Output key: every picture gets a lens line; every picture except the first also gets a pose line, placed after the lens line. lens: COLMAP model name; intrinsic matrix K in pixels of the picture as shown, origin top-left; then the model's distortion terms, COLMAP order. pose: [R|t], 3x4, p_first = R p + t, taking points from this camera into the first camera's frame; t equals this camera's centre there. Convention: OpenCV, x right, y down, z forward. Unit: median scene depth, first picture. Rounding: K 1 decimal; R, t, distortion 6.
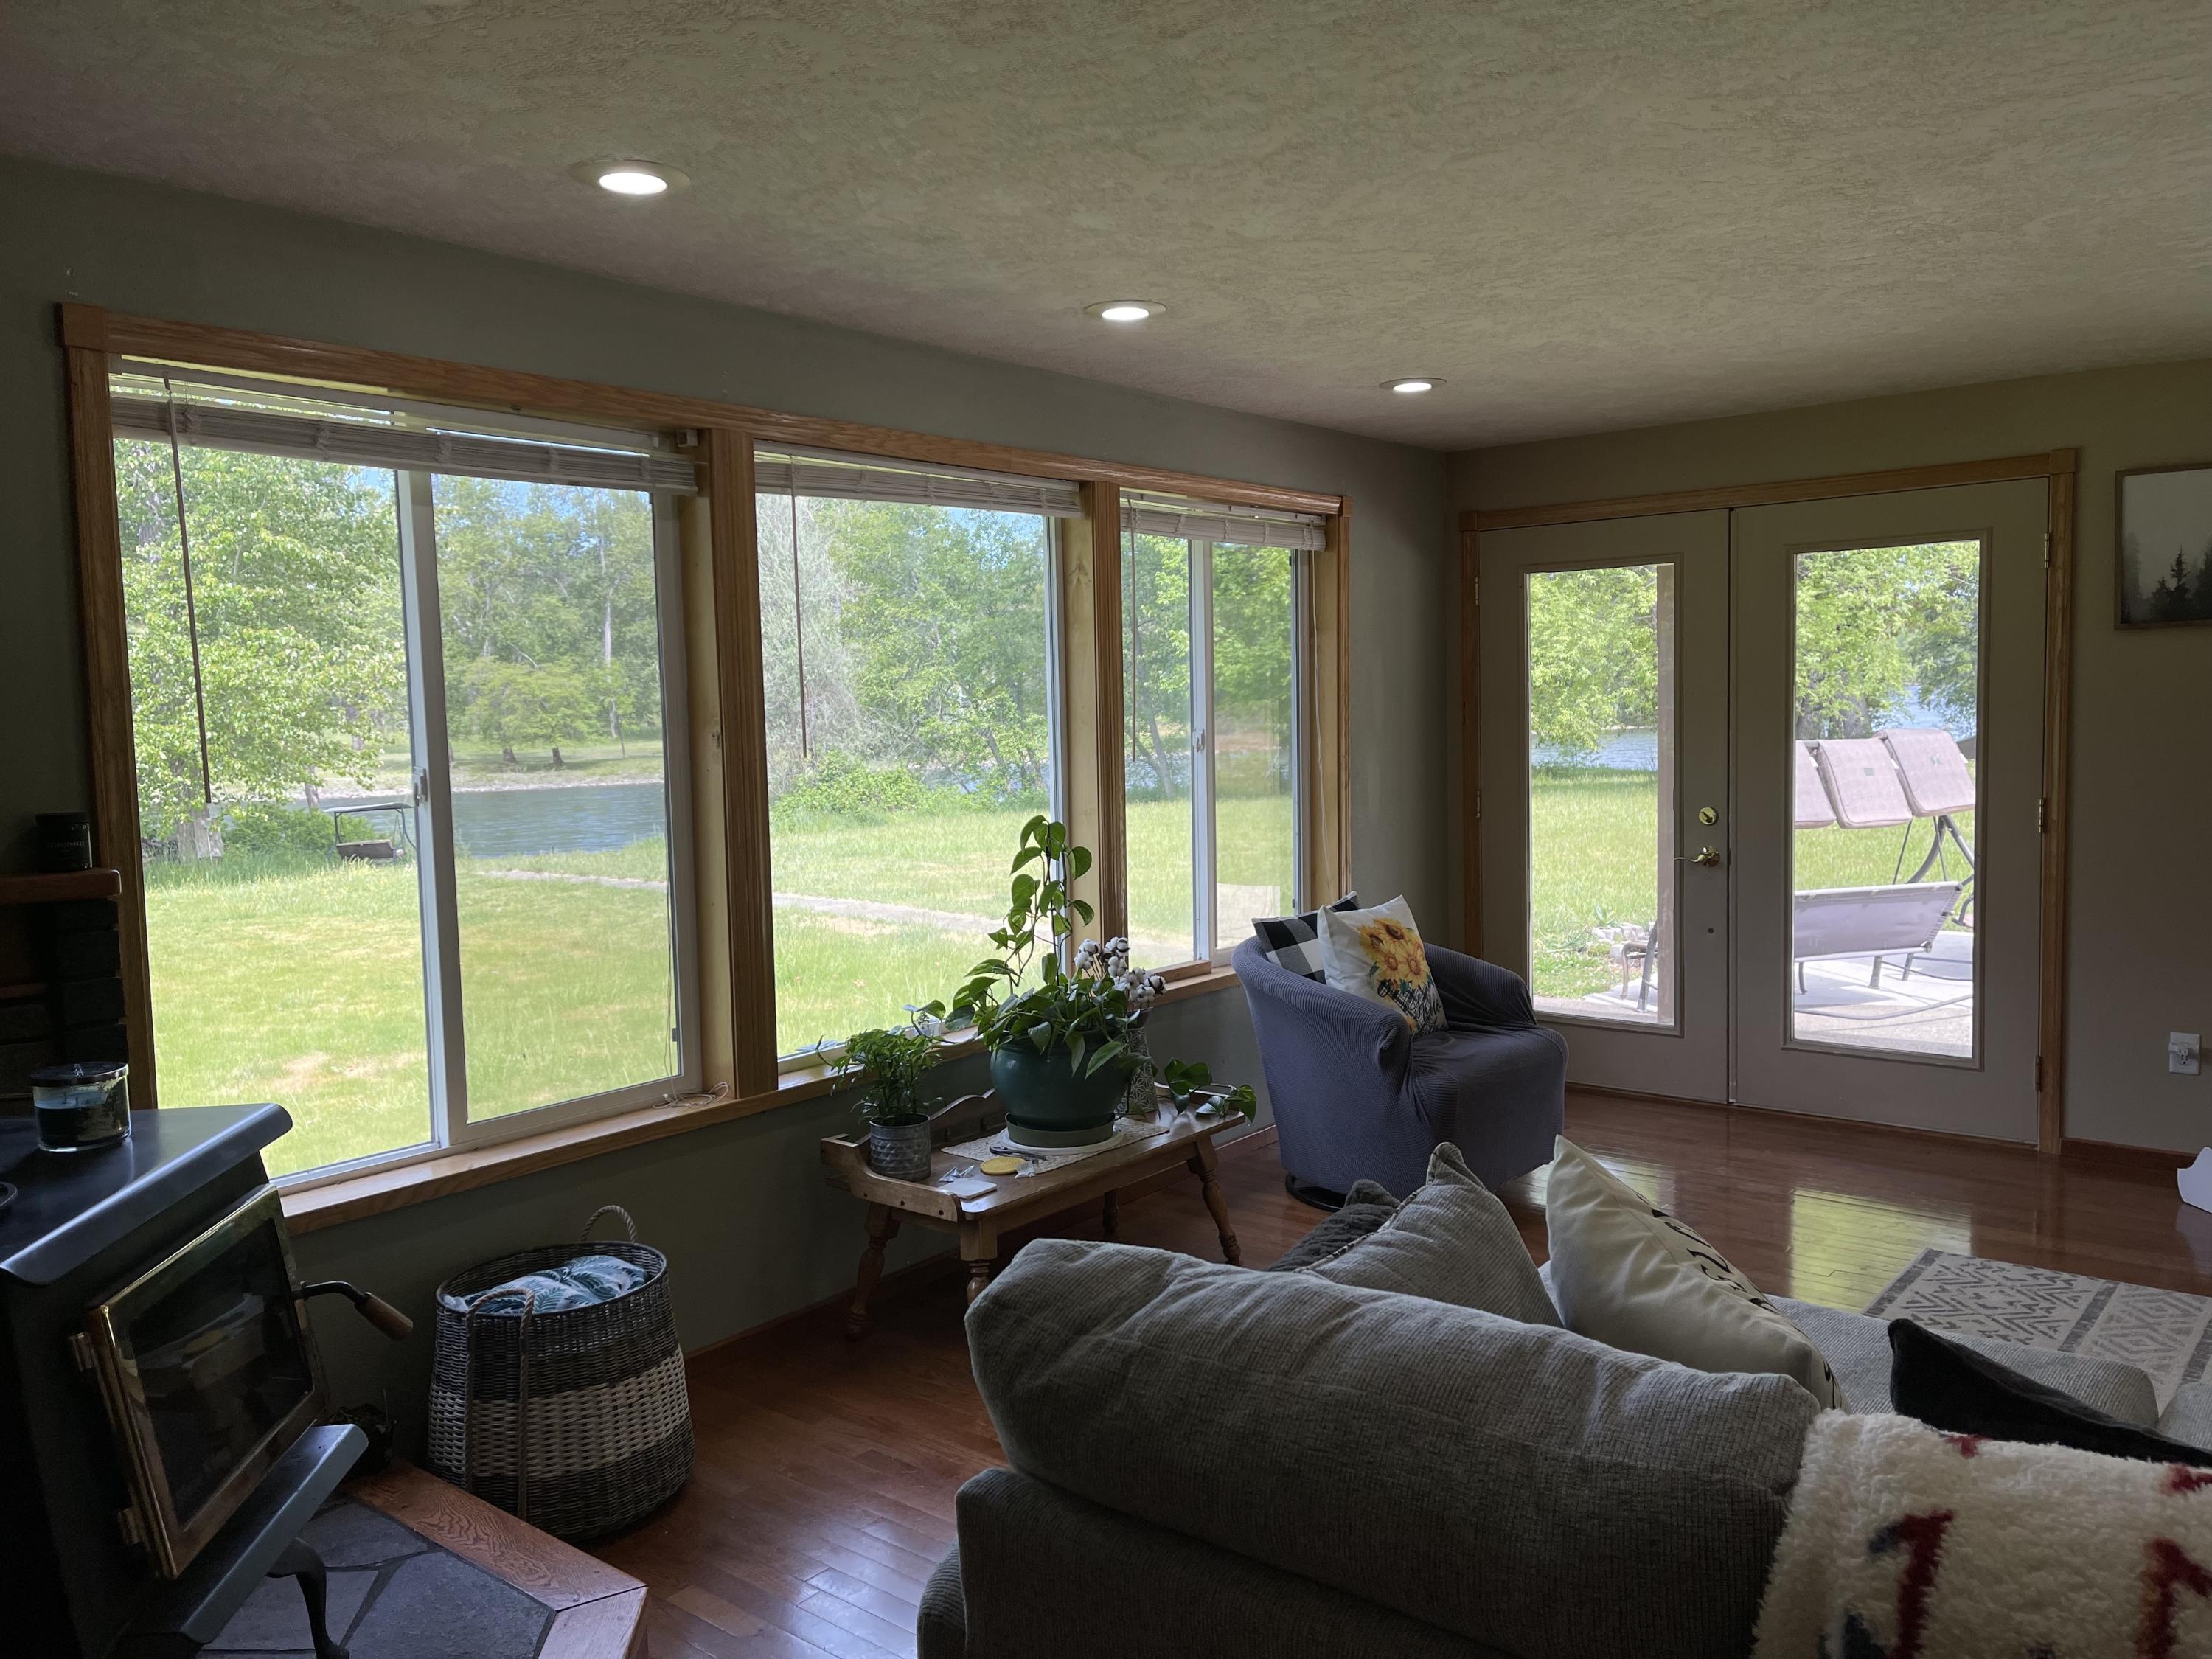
lens RADIAL K [[1680.6, 0, 1110.0], [0, 1680.6, 822.9], [0, 0, 1]] dist [0.022557, -0.002369]
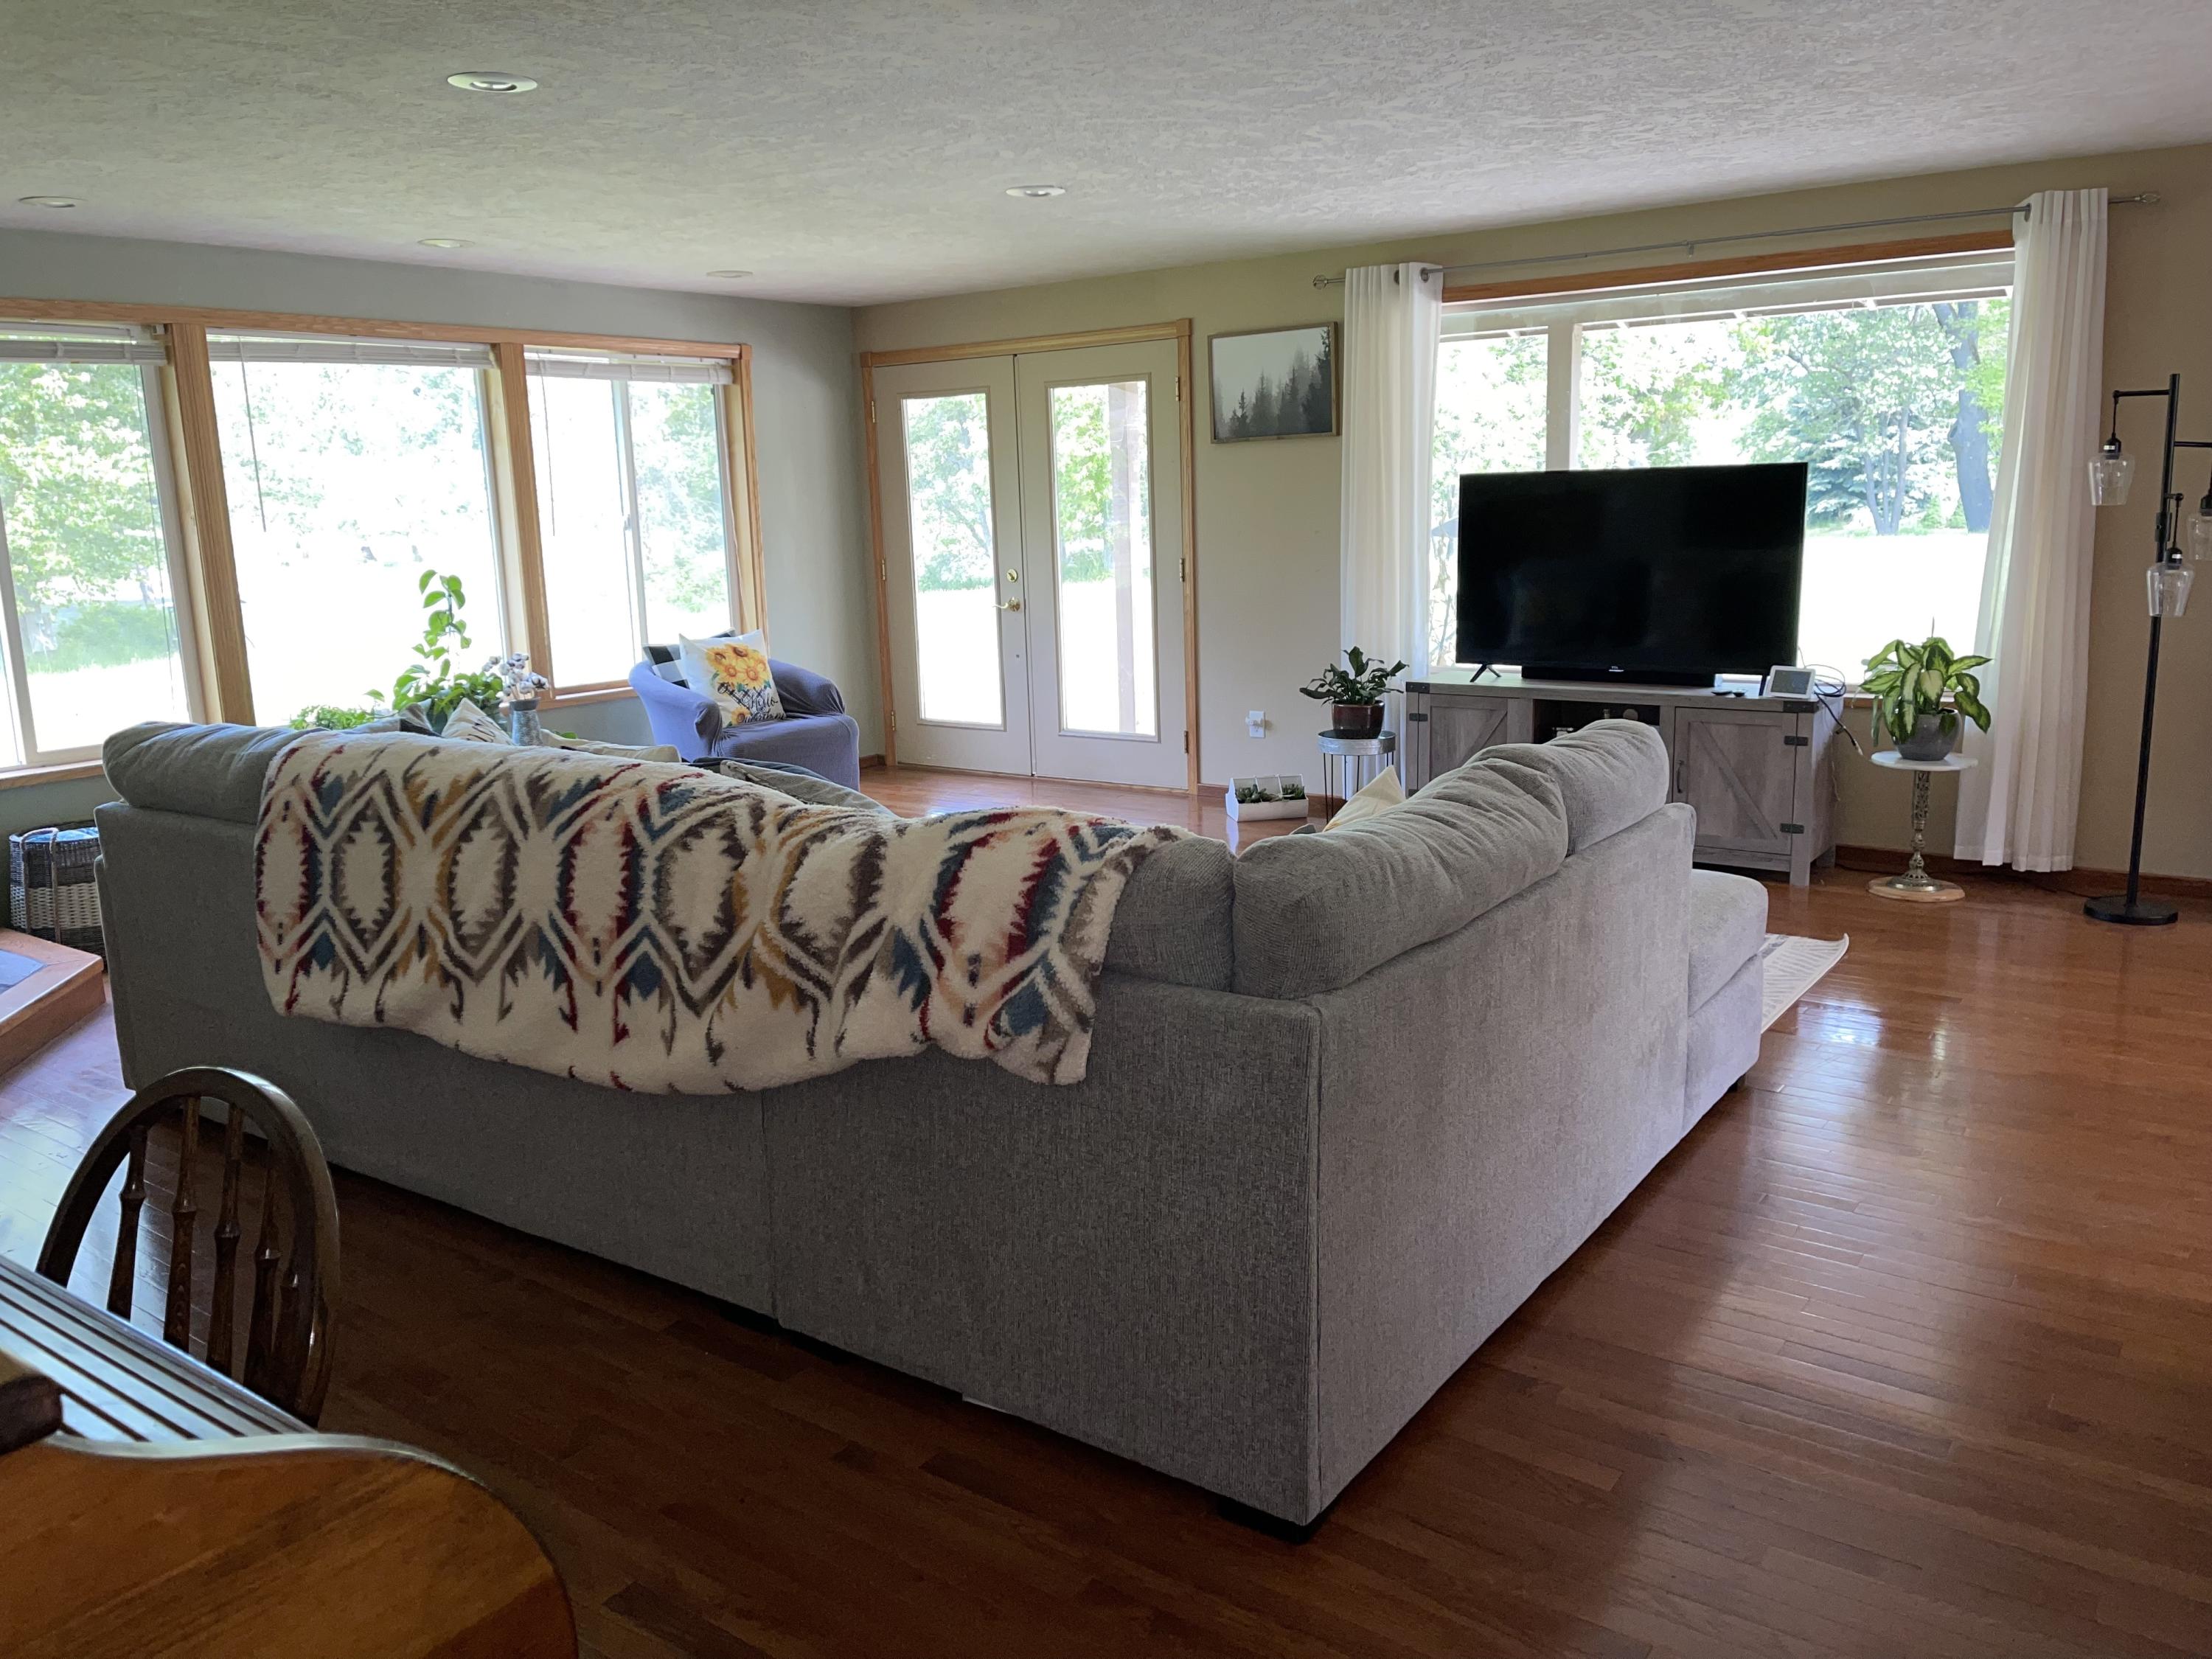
lens RADIAL K [[1675.3, 0, 1102.6], [0, 1675.3, 832.0], [0, 0, 1]] dist [0.071844, -0.100792]
pose [[0.998636, -0.018284, 0.048913, 0.405940], [0.011933, 0.991817, 0.127107, 0.036286], [-0.050837, -0.126350, 0.990682, -0.508043]]
